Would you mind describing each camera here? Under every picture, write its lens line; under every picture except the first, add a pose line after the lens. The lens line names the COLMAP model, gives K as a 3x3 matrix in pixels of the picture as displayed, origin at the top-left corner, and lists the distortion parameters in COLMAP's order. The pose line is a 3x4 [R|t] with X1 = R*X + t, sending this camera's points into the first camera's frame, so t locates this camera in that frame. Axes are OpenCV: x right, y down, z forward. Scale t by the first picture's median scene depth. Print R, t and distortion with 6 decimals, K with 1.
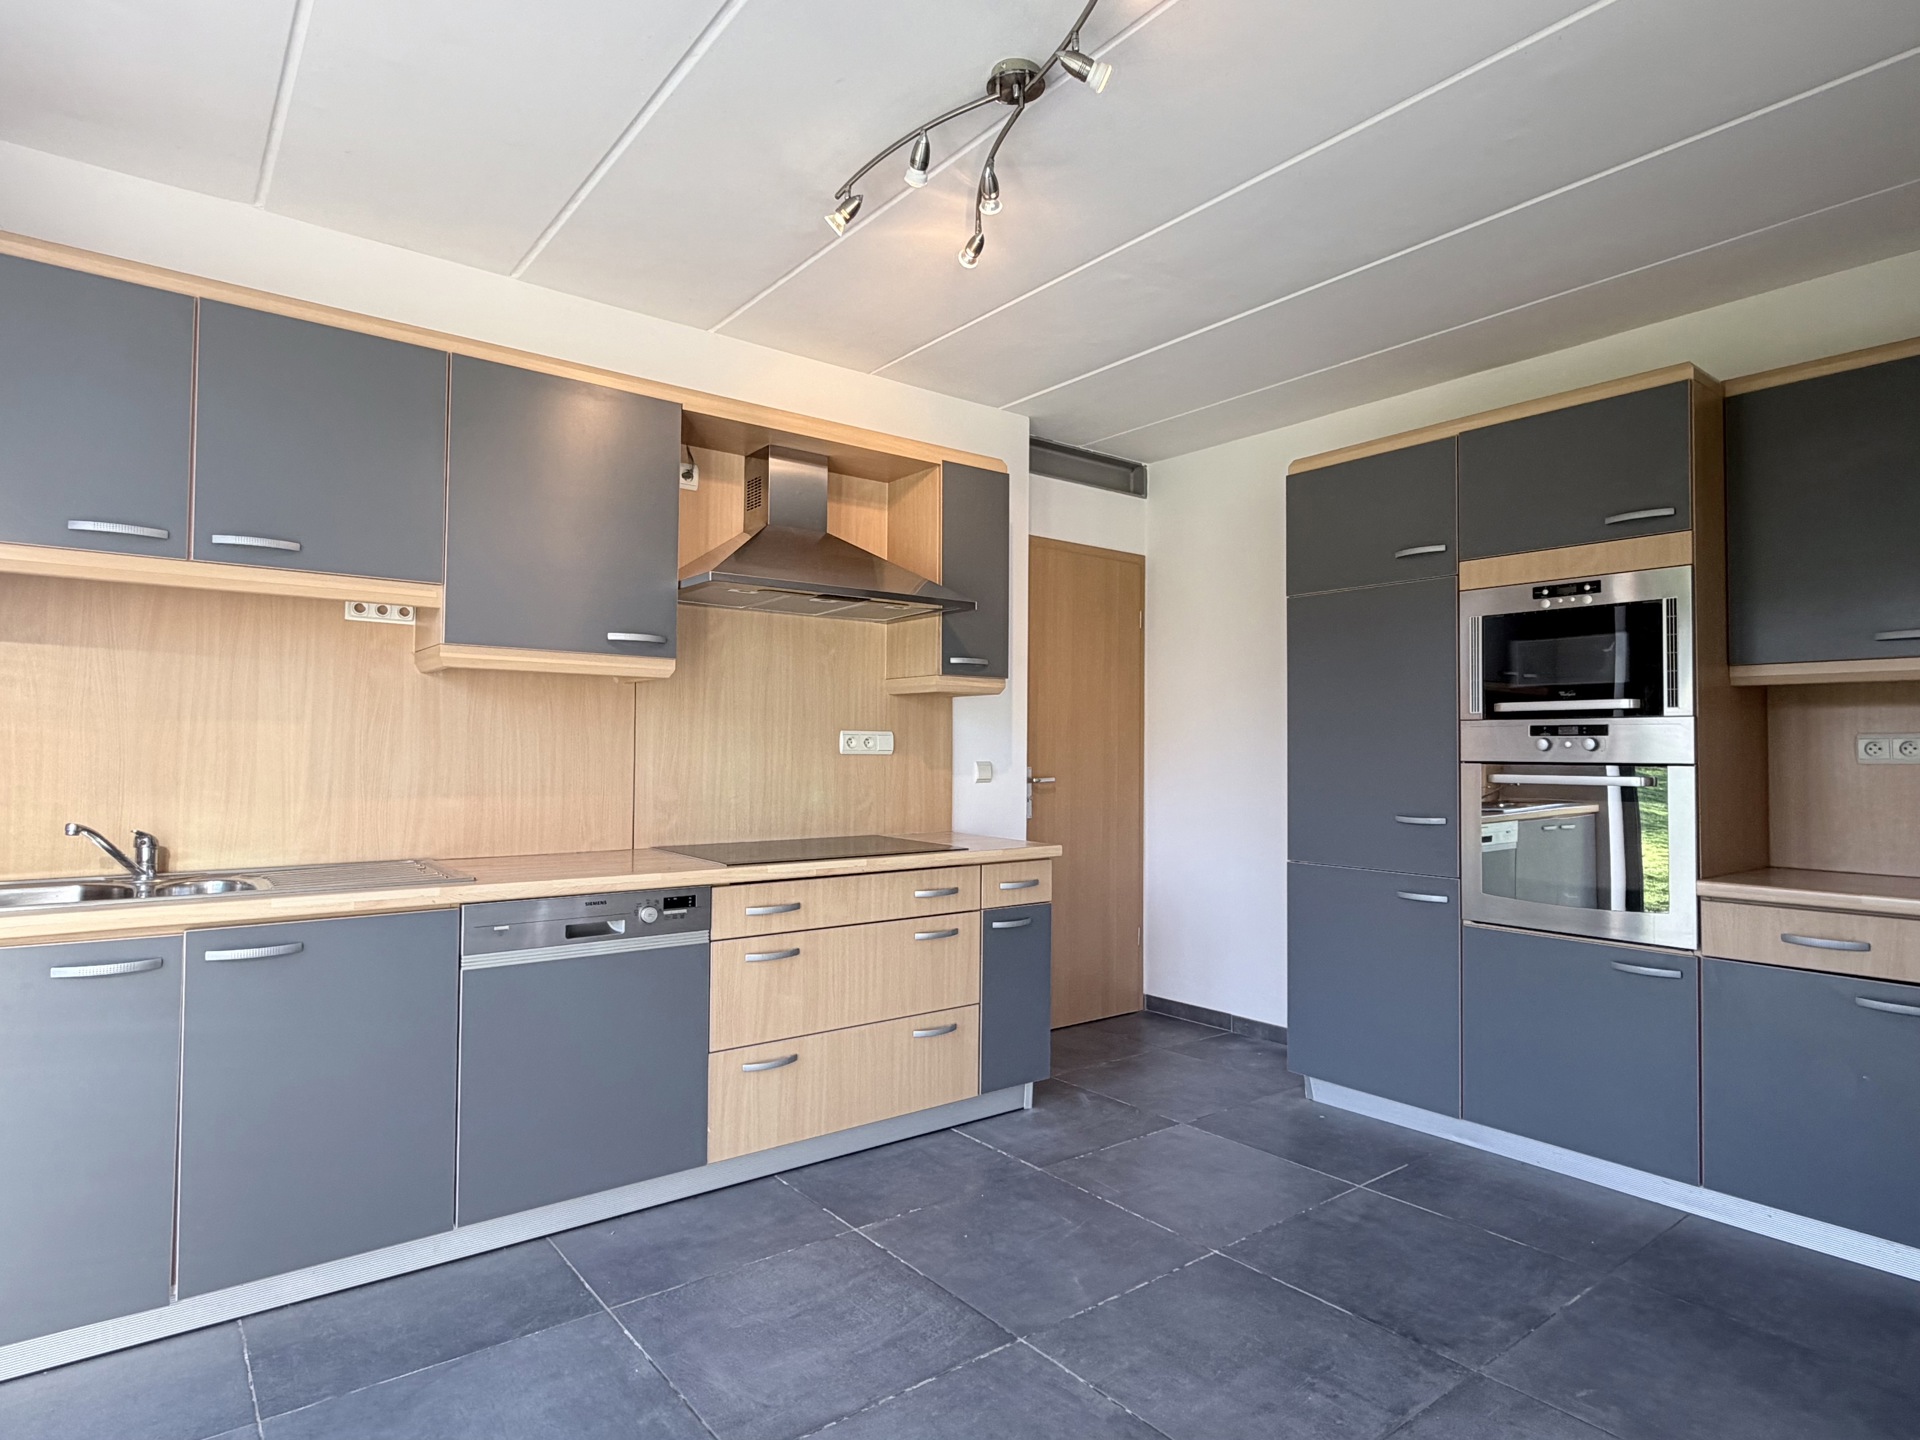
lens RADIAL K [[1065.9, 0, 960.0], [0, 1065.9, 720.0], [0, 0, 1]] dist [0.002060, 0.000680]
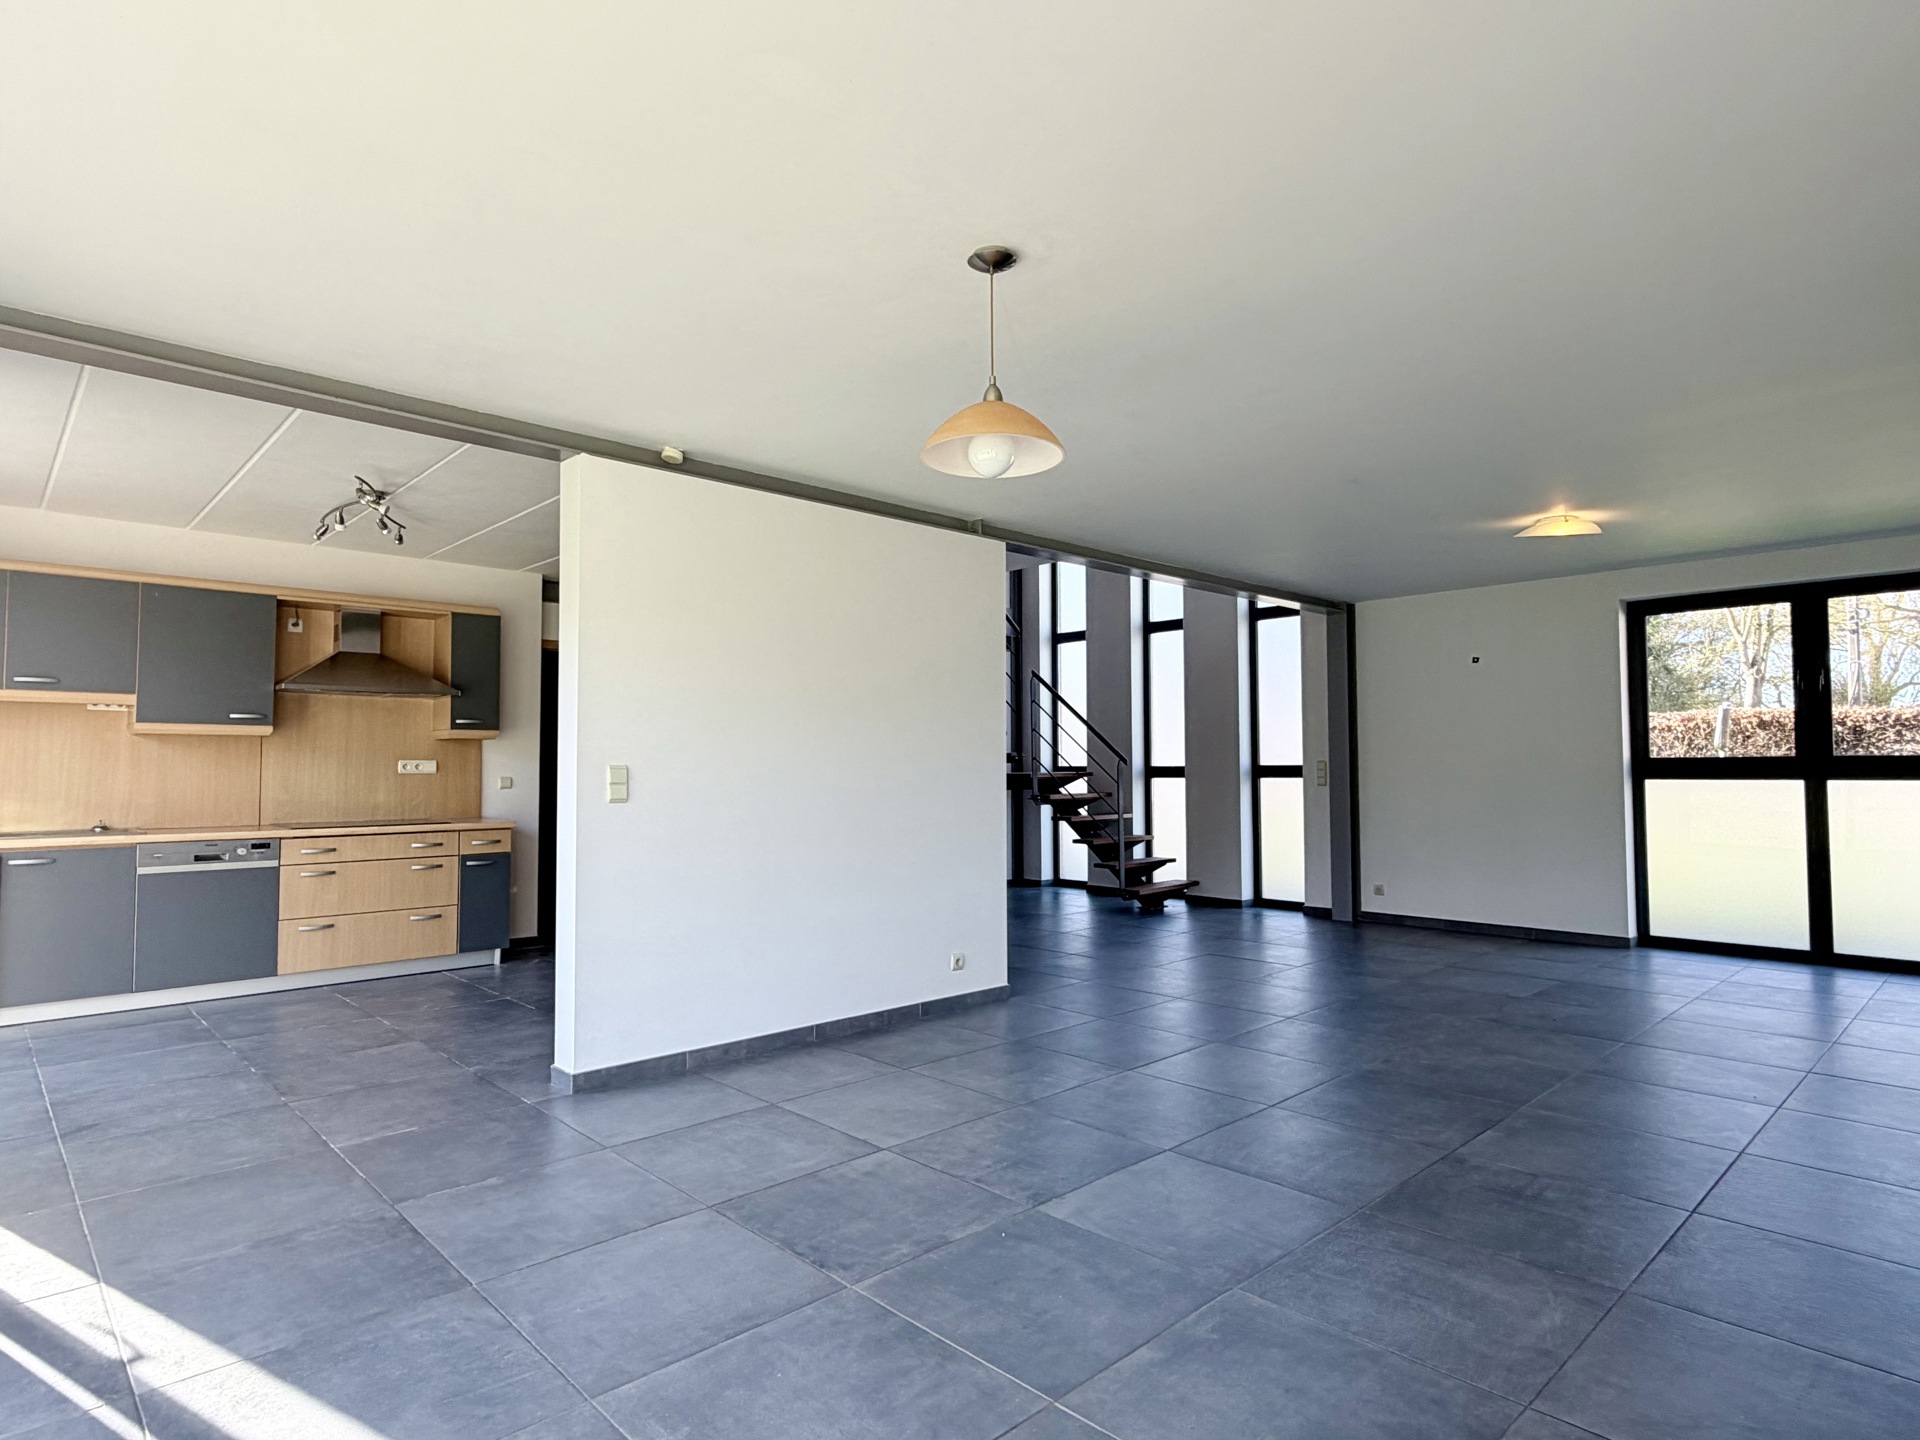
lens RADIAL K [[1065.9, 0, 960.0], [0, 1065.9, 720.0], [0, 0, 1]] dist [0.002060, 0.000680]
pose [[0.995463, -0.007046, 0.094885, 0.825818], [0.008729, 0.999812, -0.017341, -0.023101], [-0.094745, 0.018091, 0.995337, -1.102208]]
